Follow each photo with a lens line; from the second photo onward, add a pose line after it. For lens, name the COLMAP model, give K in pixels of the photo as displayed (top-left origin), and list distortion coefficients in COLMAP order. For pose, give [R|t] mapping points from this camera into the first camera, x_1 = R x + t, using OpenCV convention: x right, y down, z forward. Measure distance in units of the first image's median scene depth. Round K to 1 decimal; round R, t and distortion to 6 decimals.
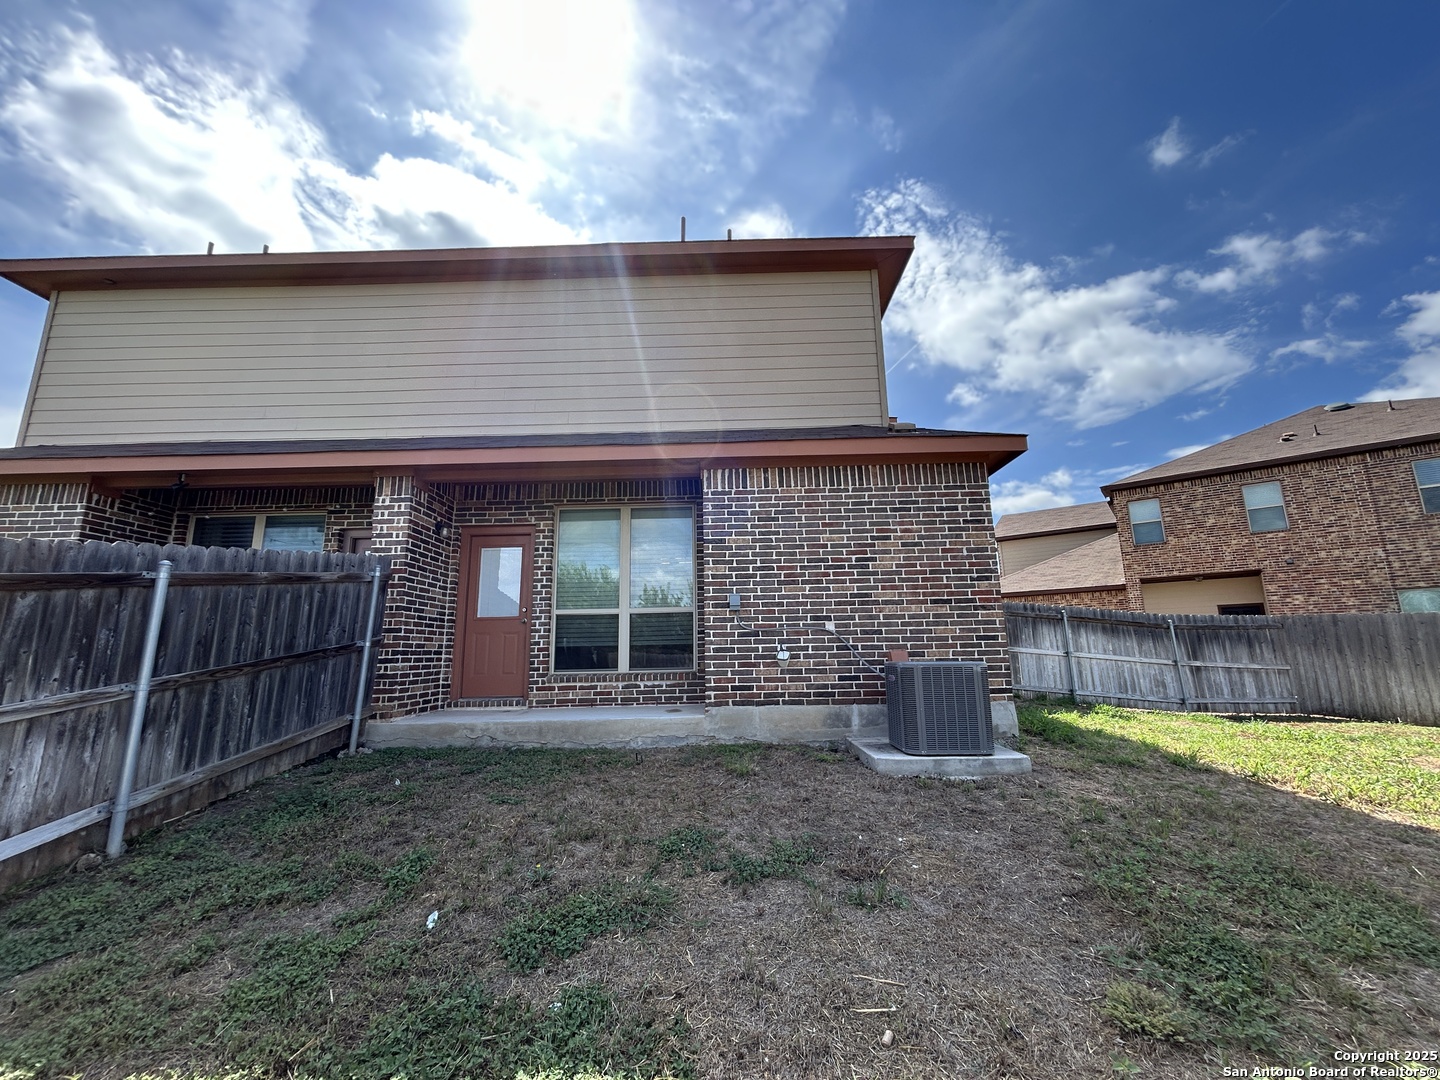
lens RADIAL K [[580.5, 0, 722.6], [0, 580.5, 538.3], [0, 0, 1]] dist [-0.001461, 0.000542]
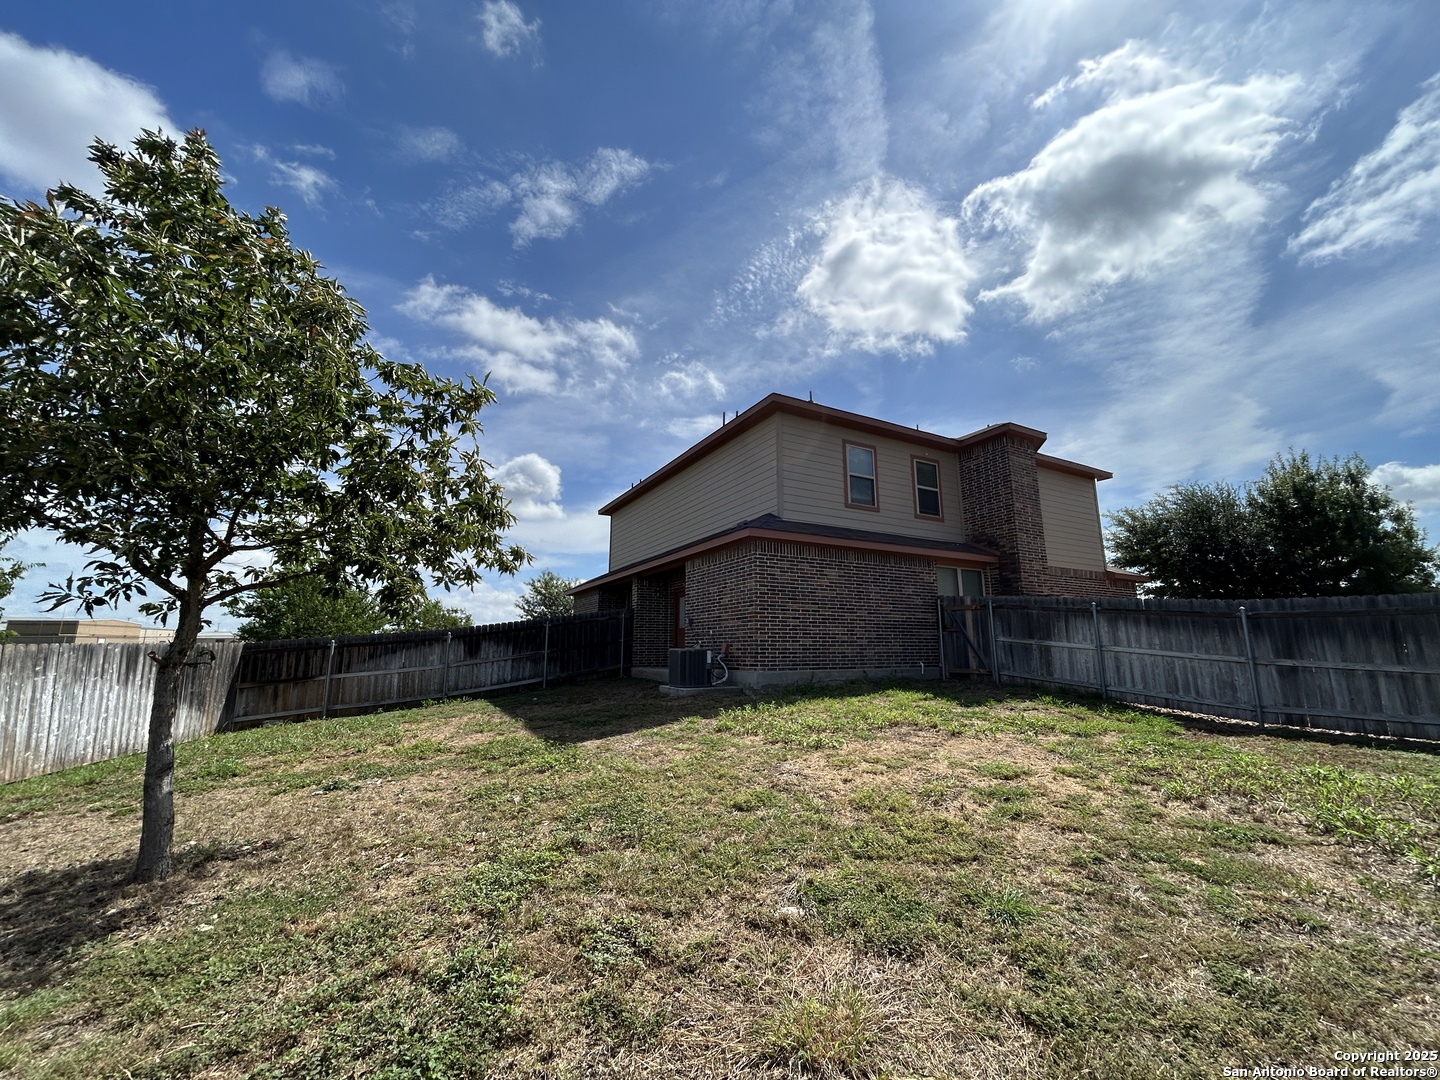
lens RADIAL K [[580.5, 0, 722.6], [0, 580.5, 538.3], [0, 0, 1]] dist [-0.001461, 0.000542]
pose [[0.502602, -0.146701, -0.851980, 1.122542], [0.163703, 0.983818, -0.072830, -0.012128], [0.848877, -0.102868, 0.518484, -0.012361]]
